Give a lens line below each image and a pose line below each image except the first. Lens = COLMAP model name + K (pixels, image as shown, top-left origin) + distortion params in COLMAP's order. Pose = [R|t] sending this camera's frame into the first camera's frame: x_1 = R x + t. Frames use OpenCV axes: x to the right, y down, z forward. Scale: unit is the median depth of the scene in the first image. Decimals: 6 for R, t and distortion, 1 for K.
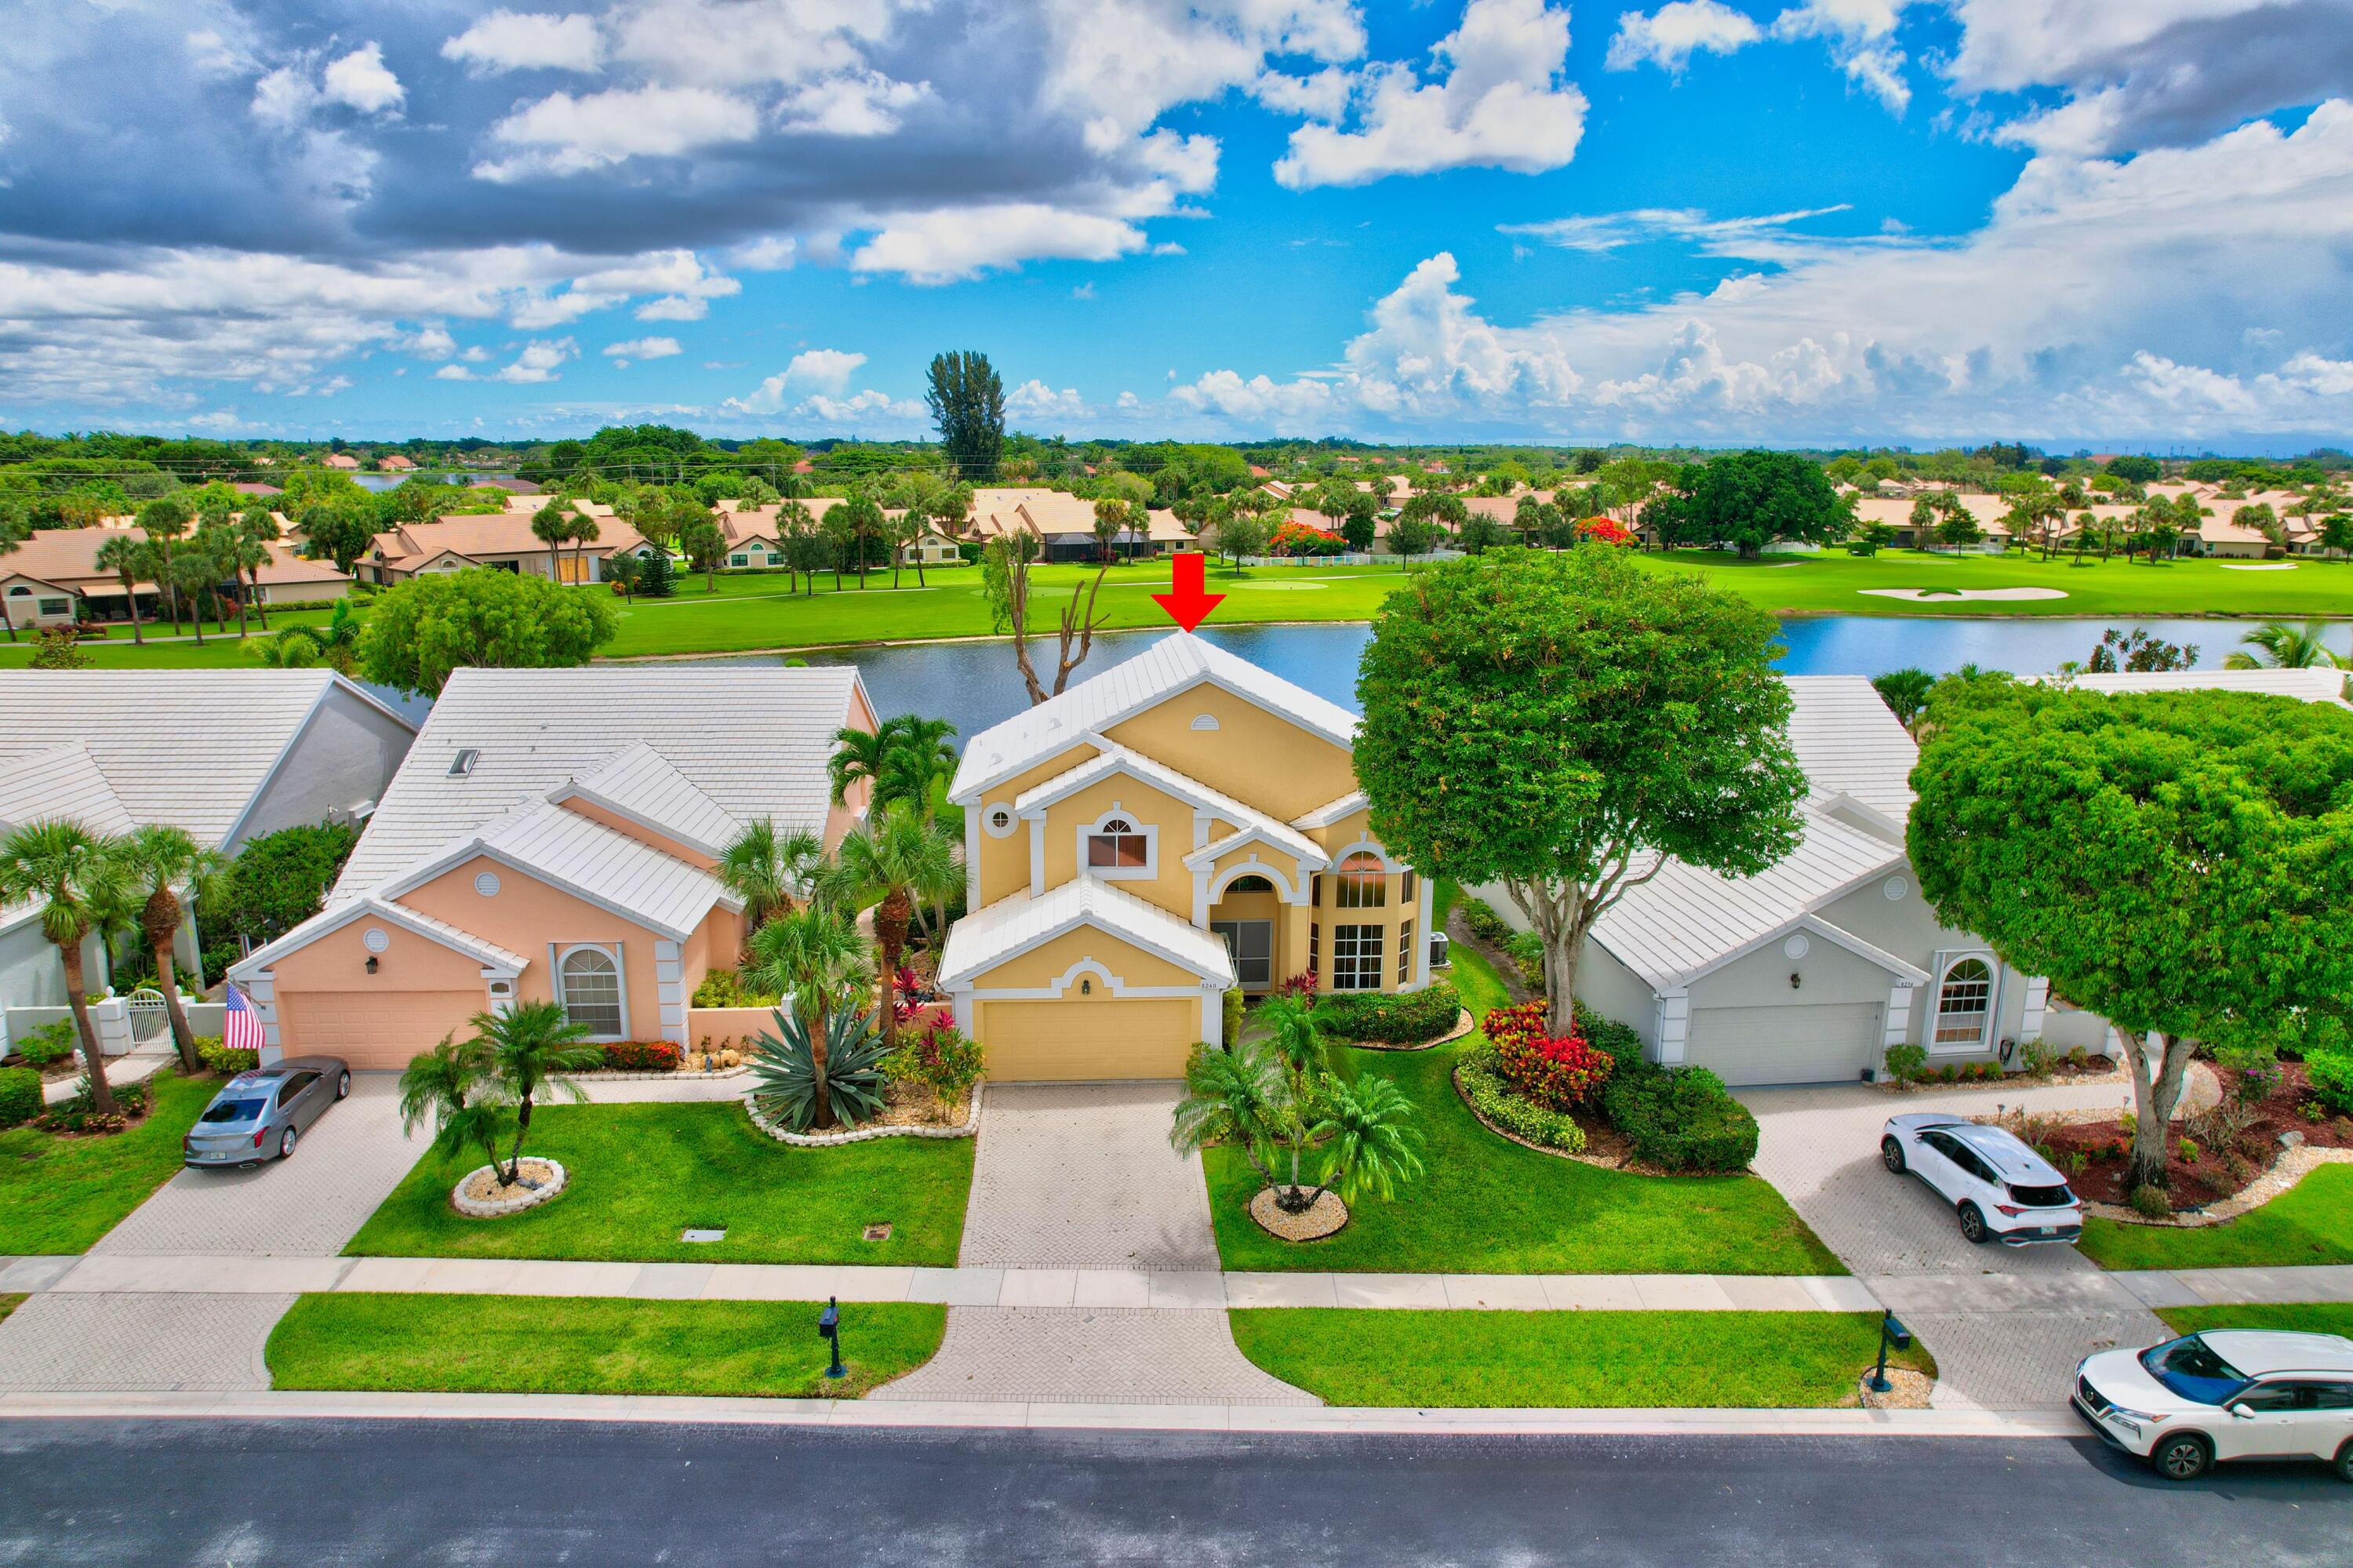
lens RADIAL K [[1512.2, 0, 1175.1], [0, 1512.2, 784.2], [0, 0, 1]] dist [-0.092099, 0.086129]
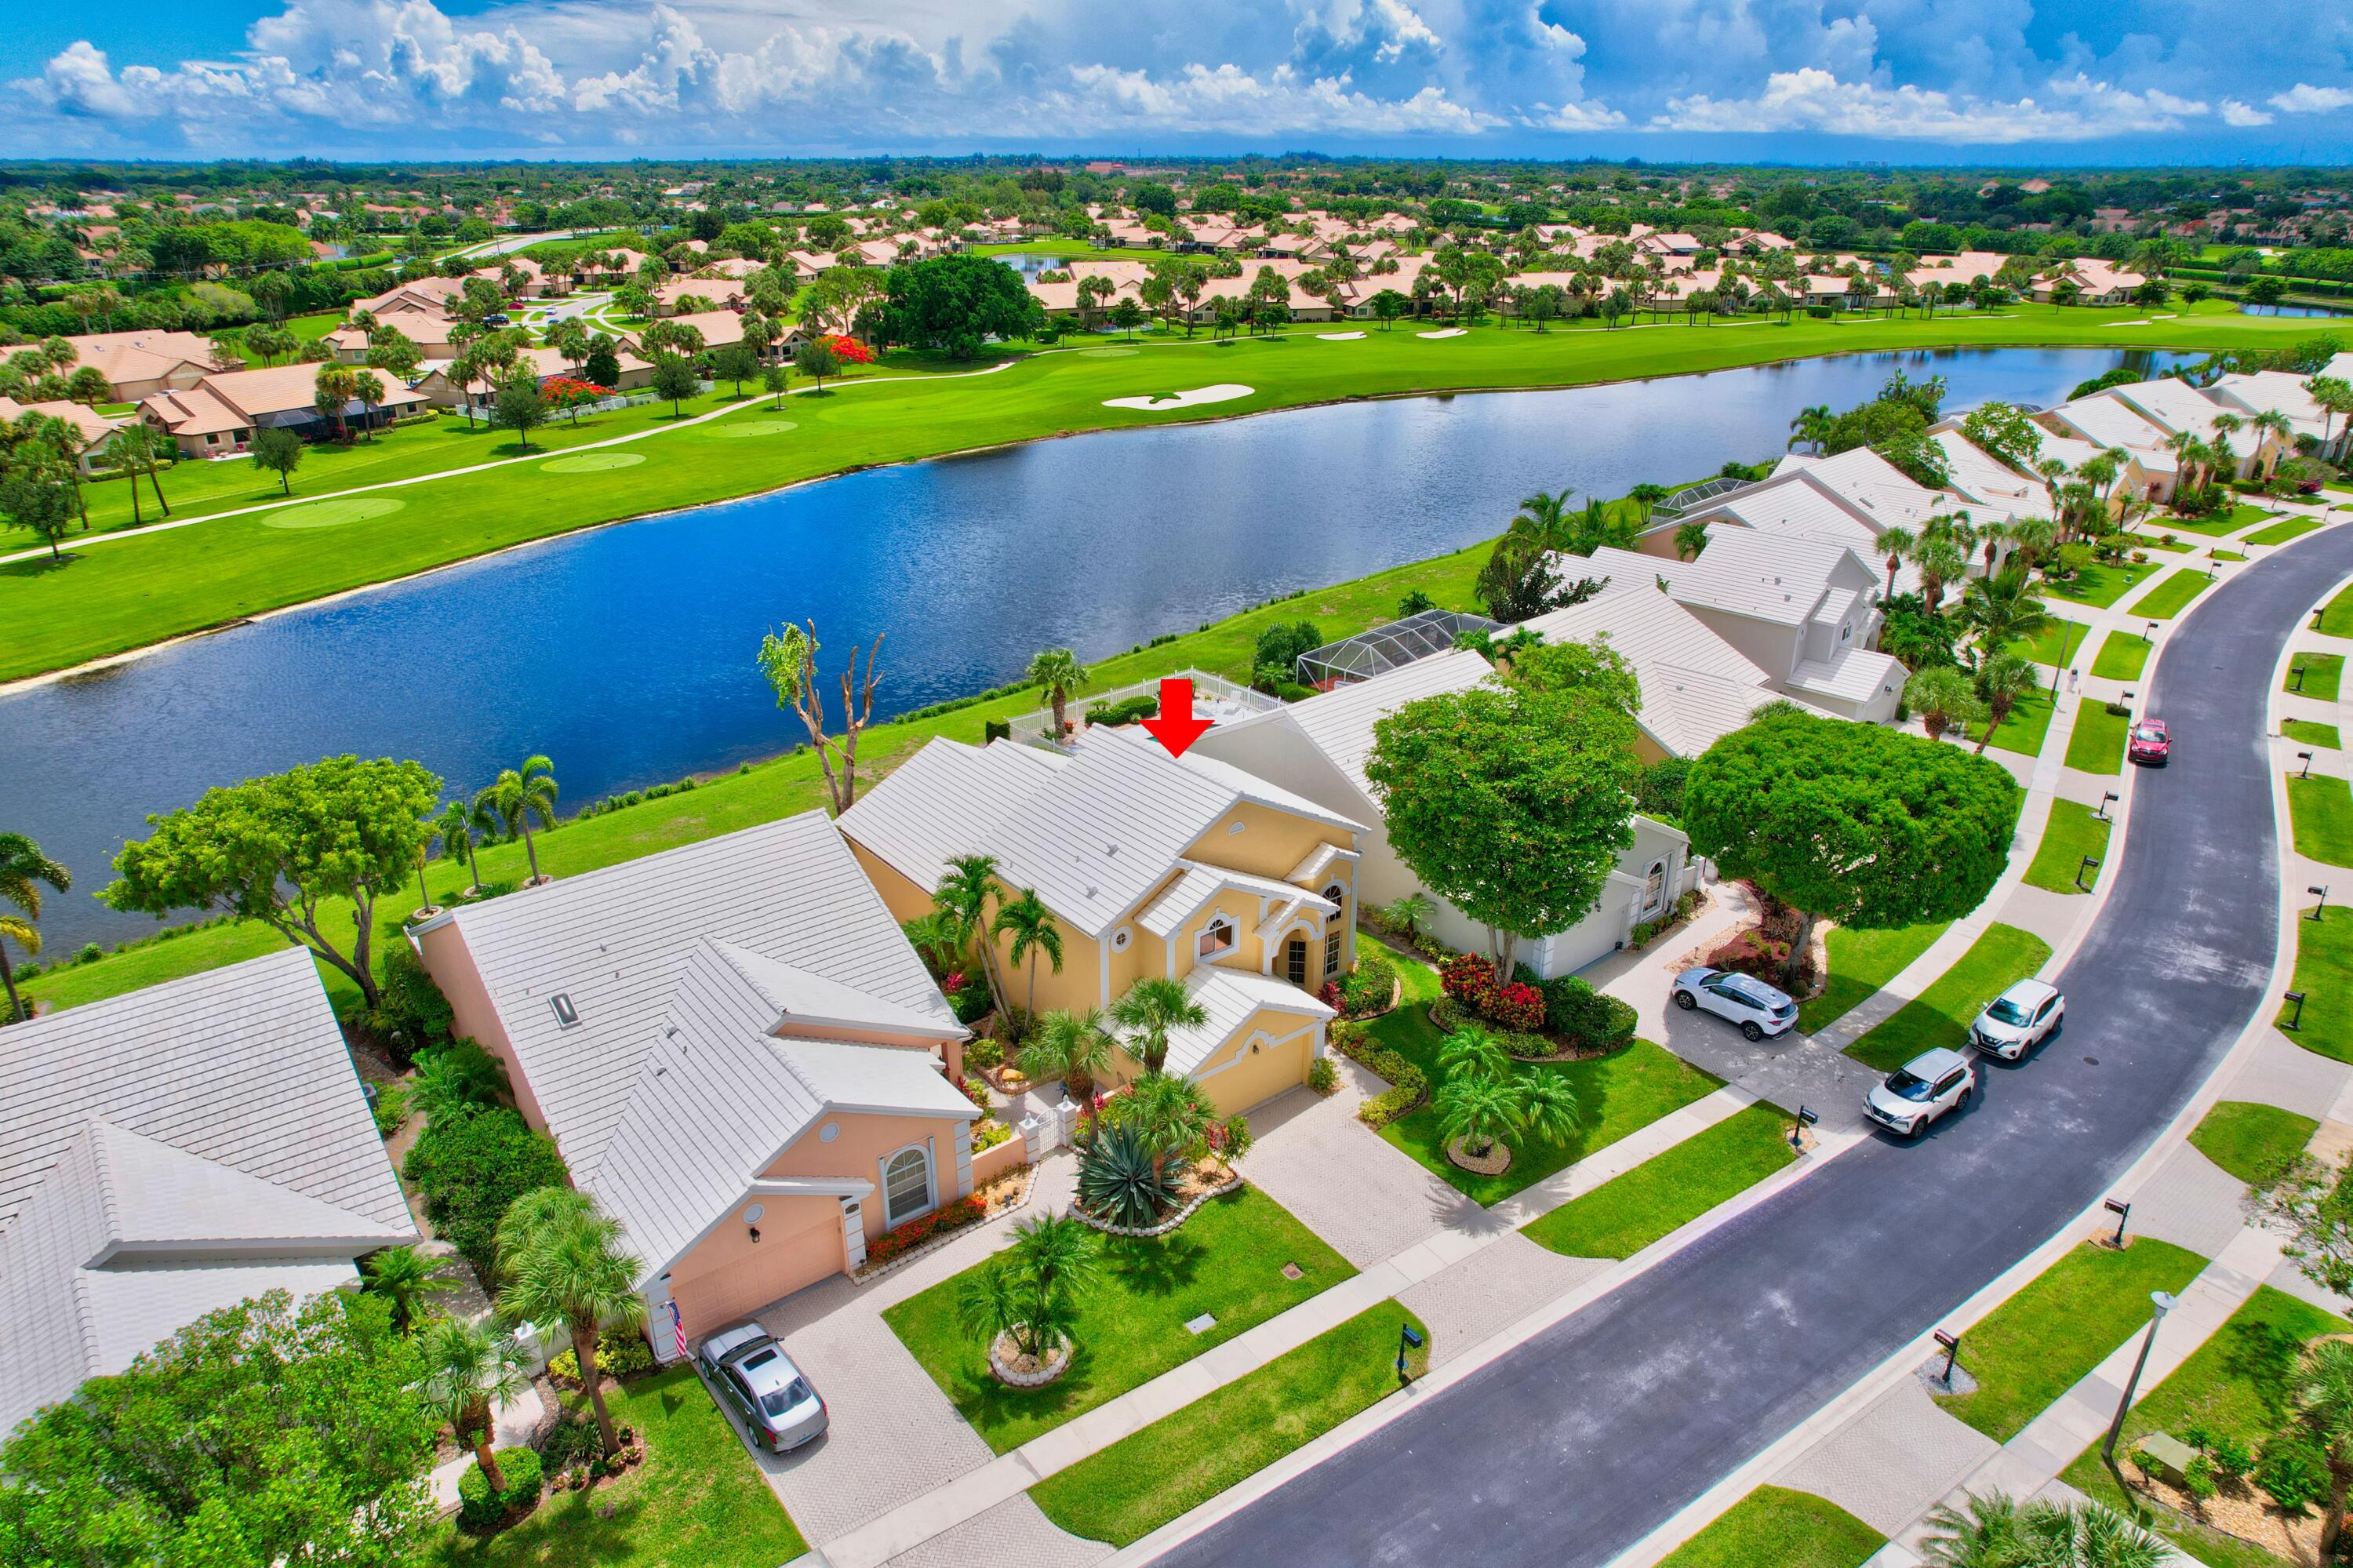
lens RADIAL K [[1512.2, 0, 1175.1], [0, 1512.2, 784.2], [0, 0, 1]] dist [-0.092099, 0.086129]
pose [[0.819252, -0.228026, 0.526147, -0.857770], [0.129761, 0.967456, 0.217237, -0.447098], [-0.558559, -0.109698, 0.822179, -0.086656]]
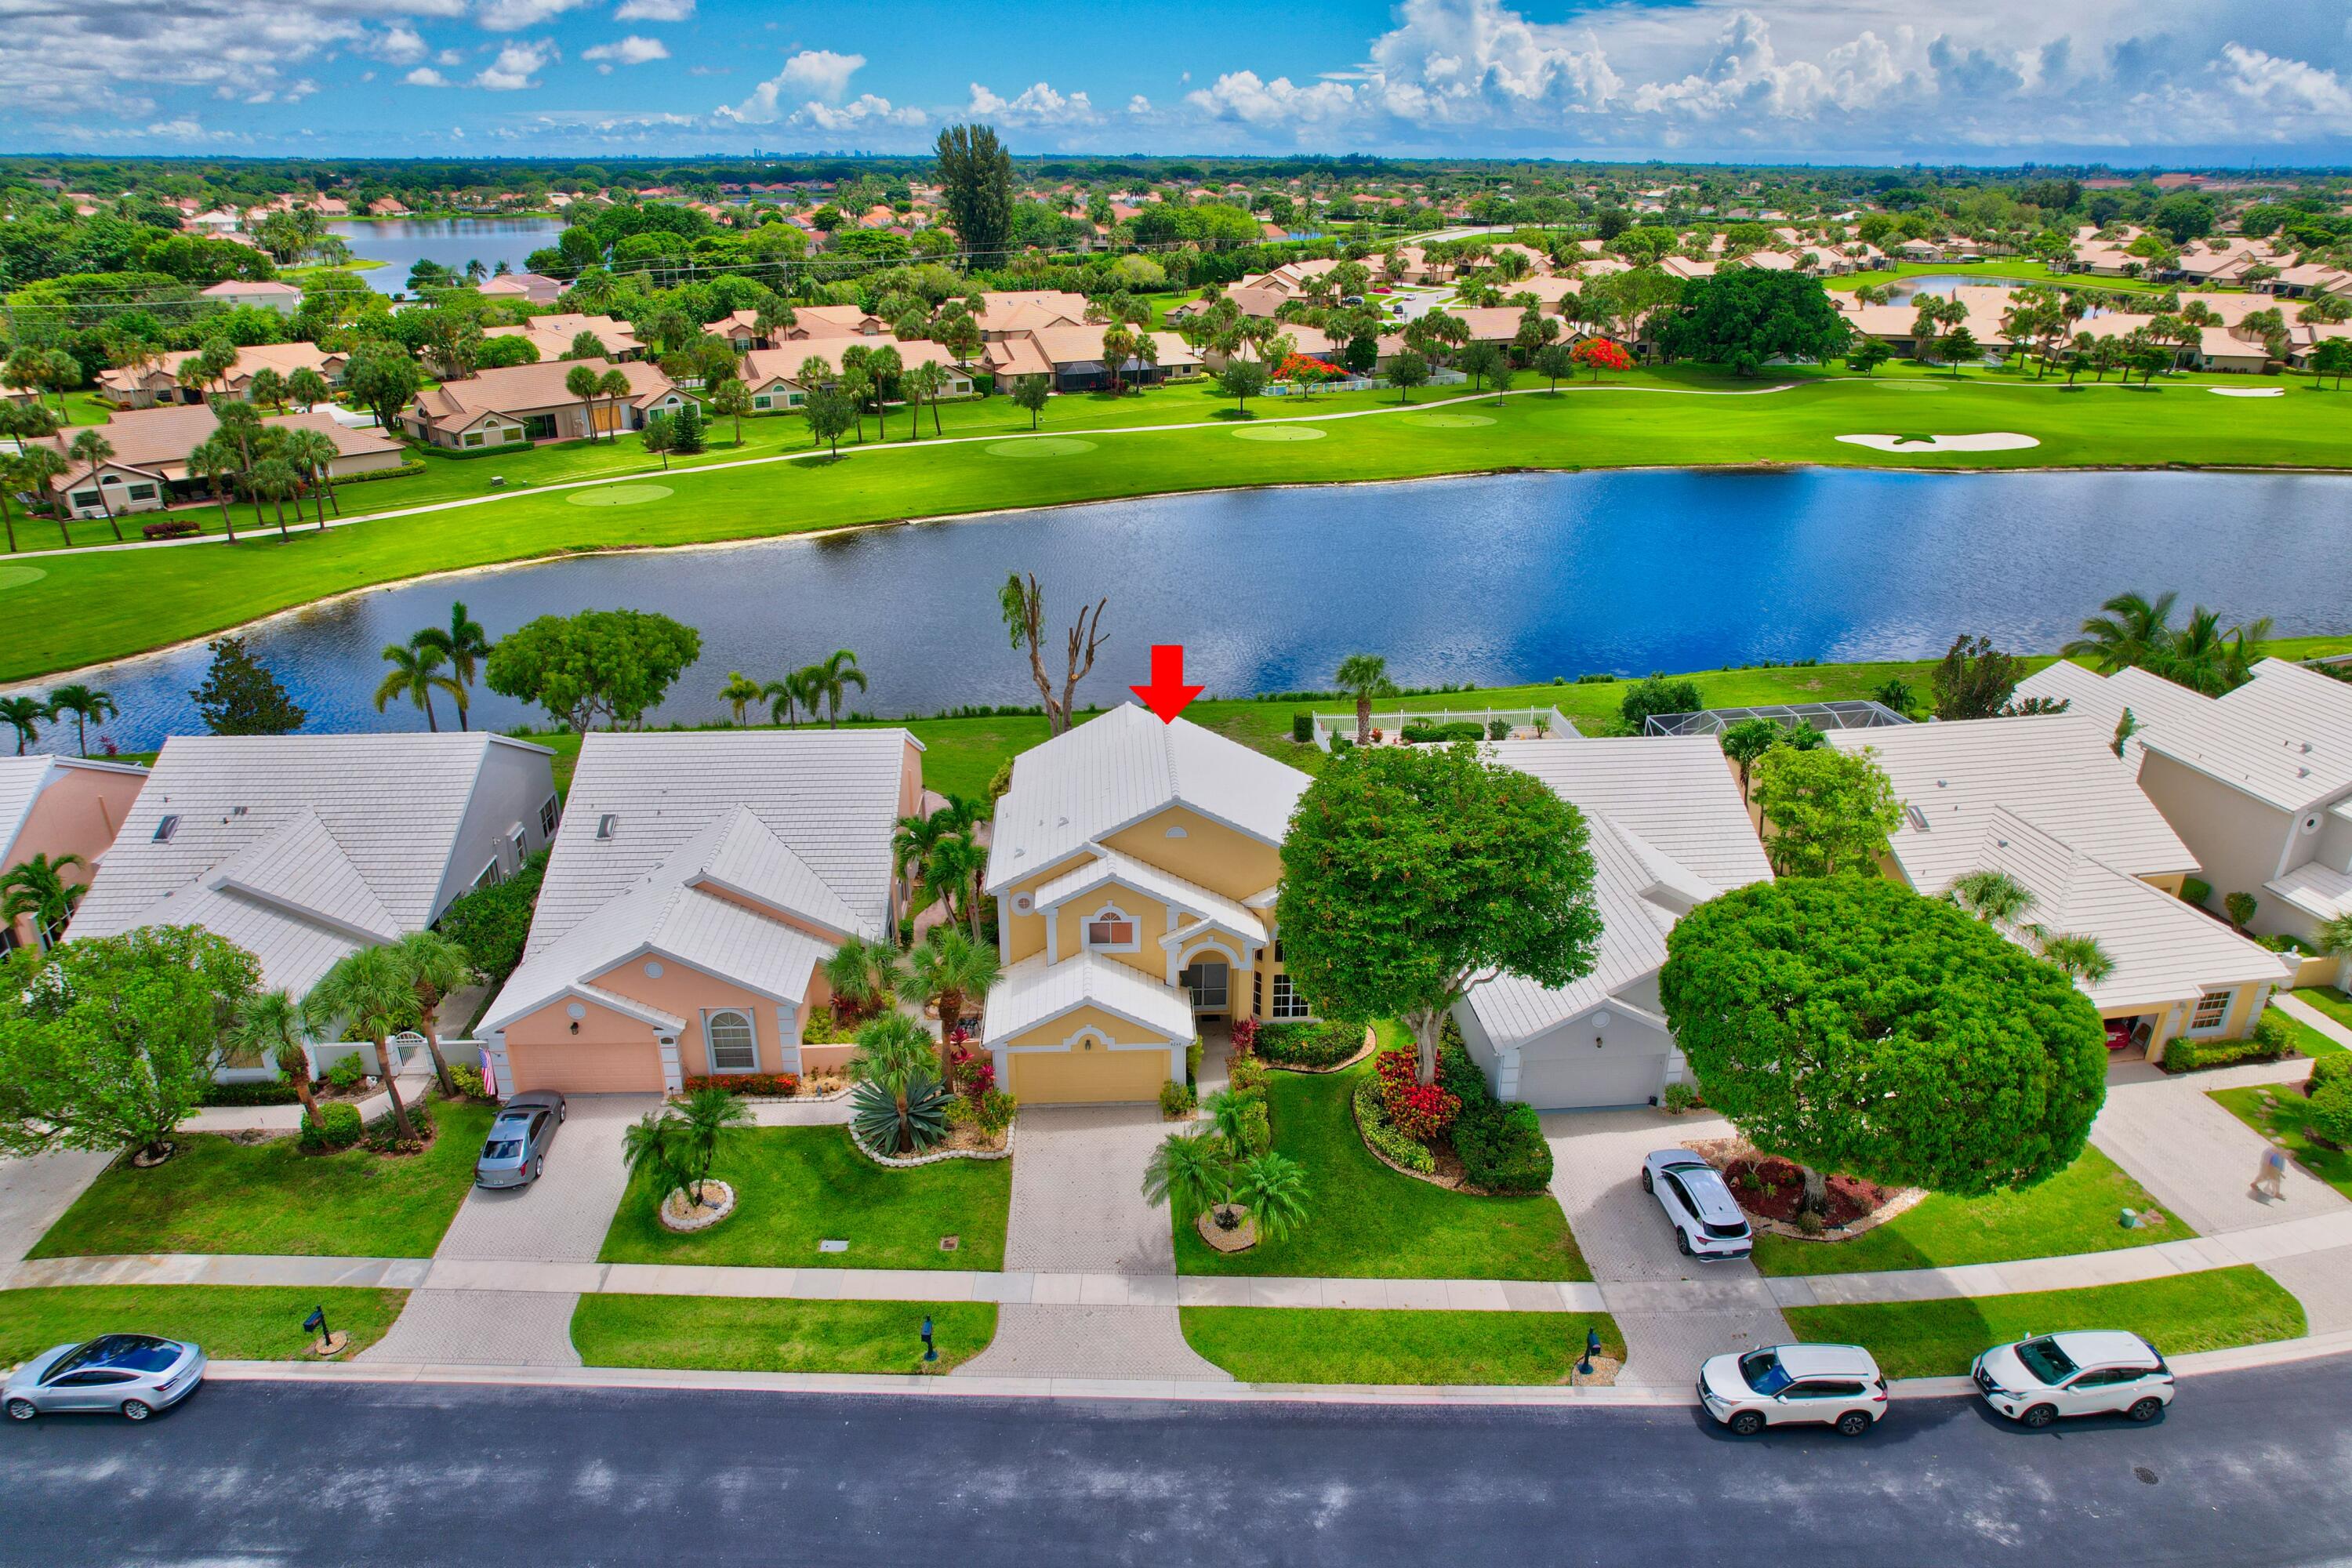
lens RADIAL K [[1511.1, 0, 1170.8], [0, 1511.1, 781.3], [0, 0, 1]] dist [-0.086929, 0.080204]
pose [[0.999918, 0.001180, -0.012716, 0.037835], [0.001069, 0.984492, 0.175428, -0.376277], [0.012726, -0.175427, 0.984410, -0.355597]]
